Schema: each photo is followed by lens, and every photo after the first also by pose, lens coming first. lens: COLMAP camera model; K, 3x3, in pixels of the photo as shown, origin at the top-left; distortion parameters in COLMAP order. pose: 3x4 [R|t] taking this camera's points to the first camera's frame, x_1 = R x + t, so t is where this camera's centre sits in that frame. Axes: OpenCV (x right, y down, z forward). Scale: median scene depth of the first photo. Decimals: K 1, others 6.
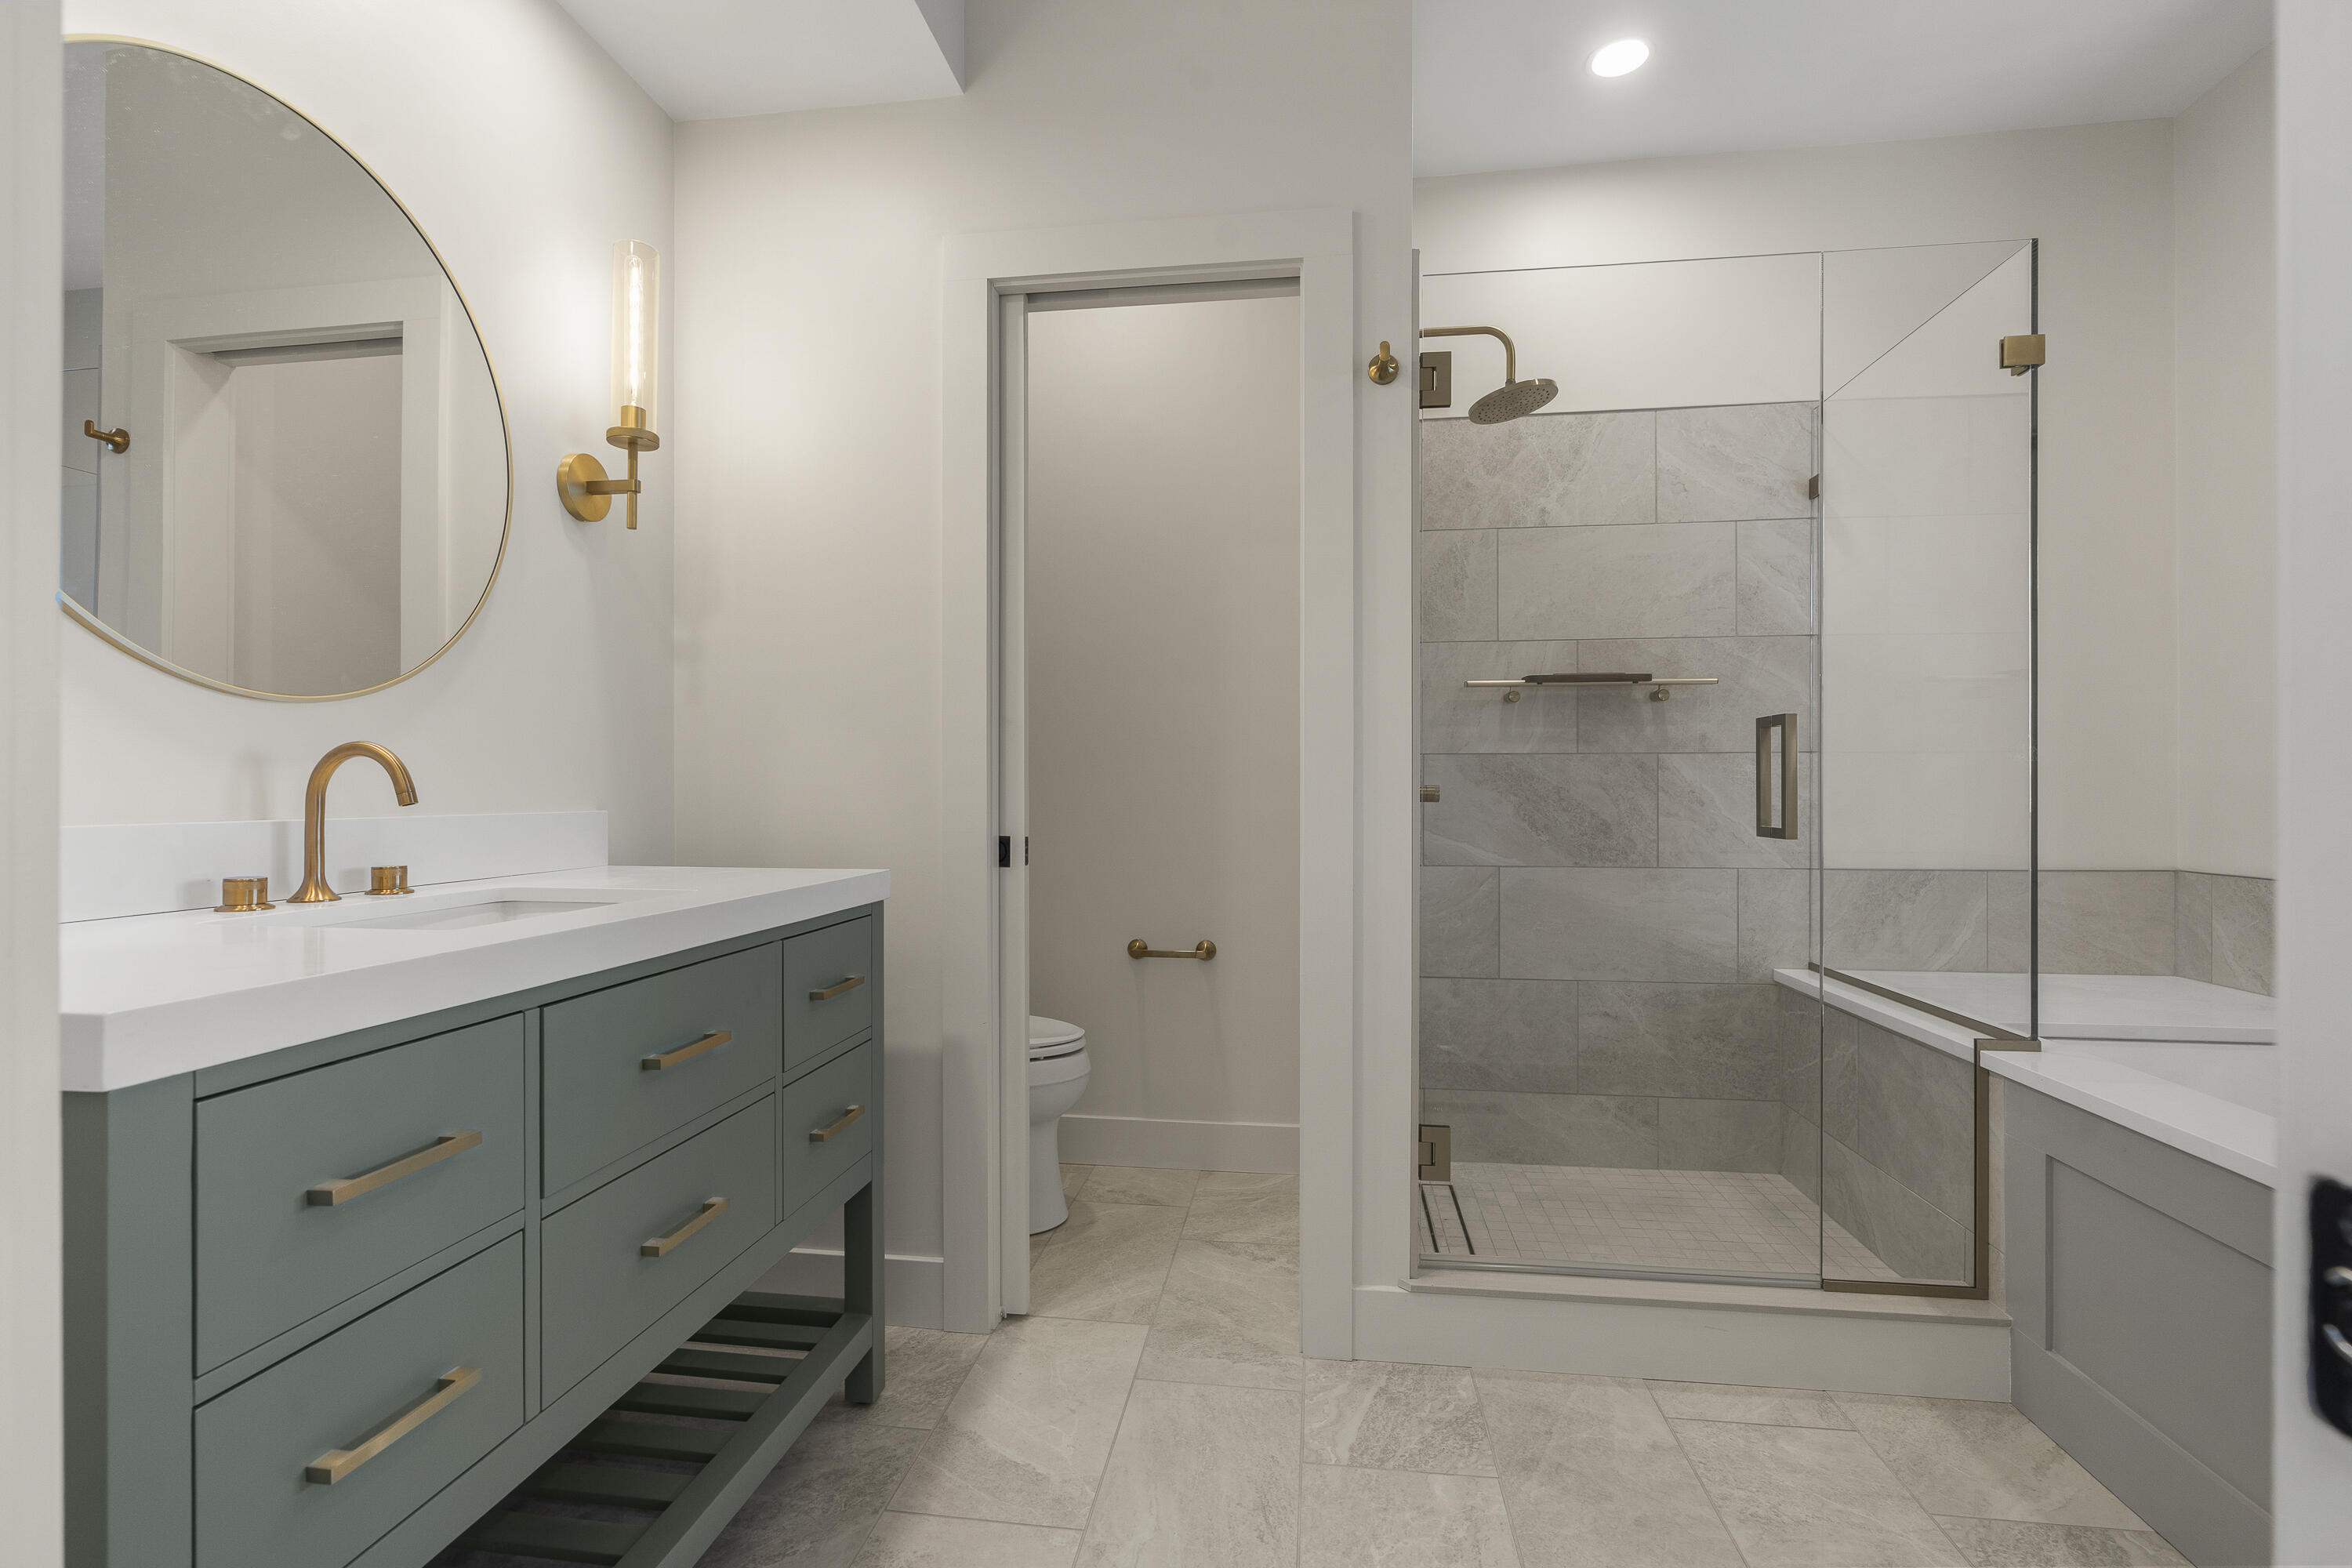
lens RADIAL K [[1075.7, 0, 1173.4], [0, 1075.7, 789.5], [0, 0, 1]] dist [-0.008300, 0.002911]
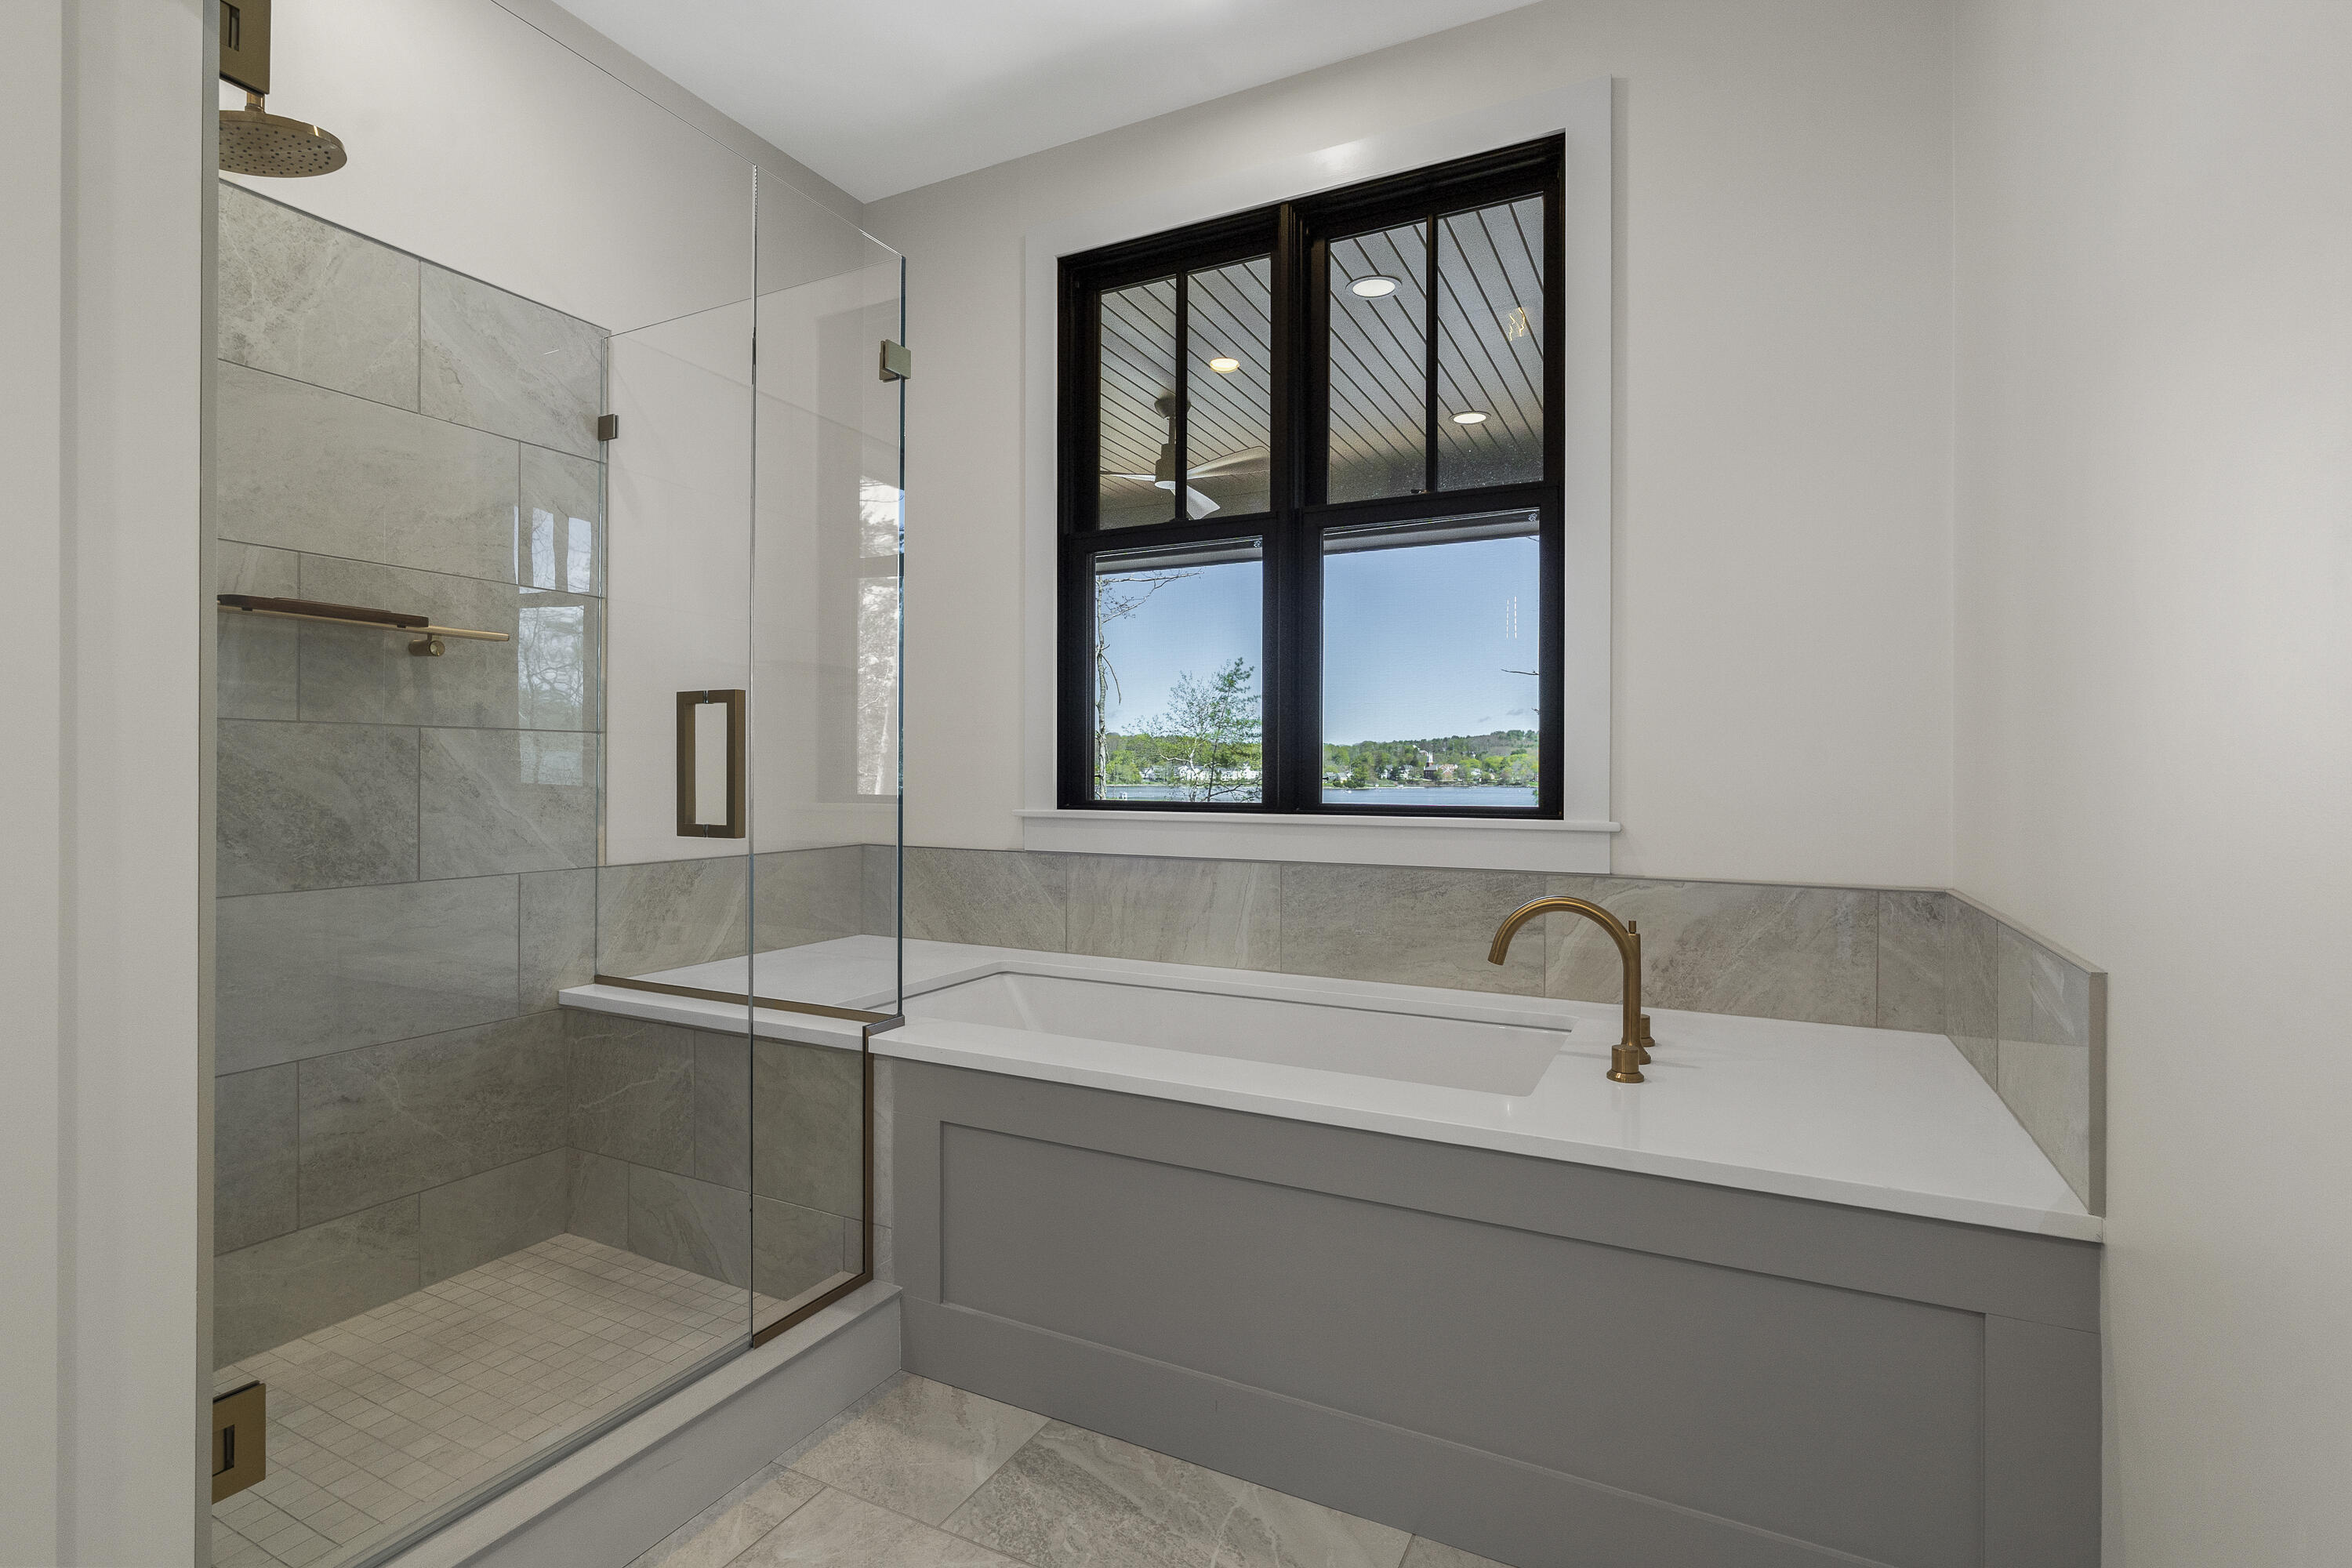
lens RADIAL K [[1104.5, 0, 1170.2], [0, 1104.5, 775.9], [0, 0, 1]] dist [-0.005789, 0.000714]
pose [[0.329811, -0.000949, 0.944046, -0.094077], [-0.005867, 0.999978, 0.003055, -0.005115], [-0.944029, -0.006547, 0.329798, 0.268684]]
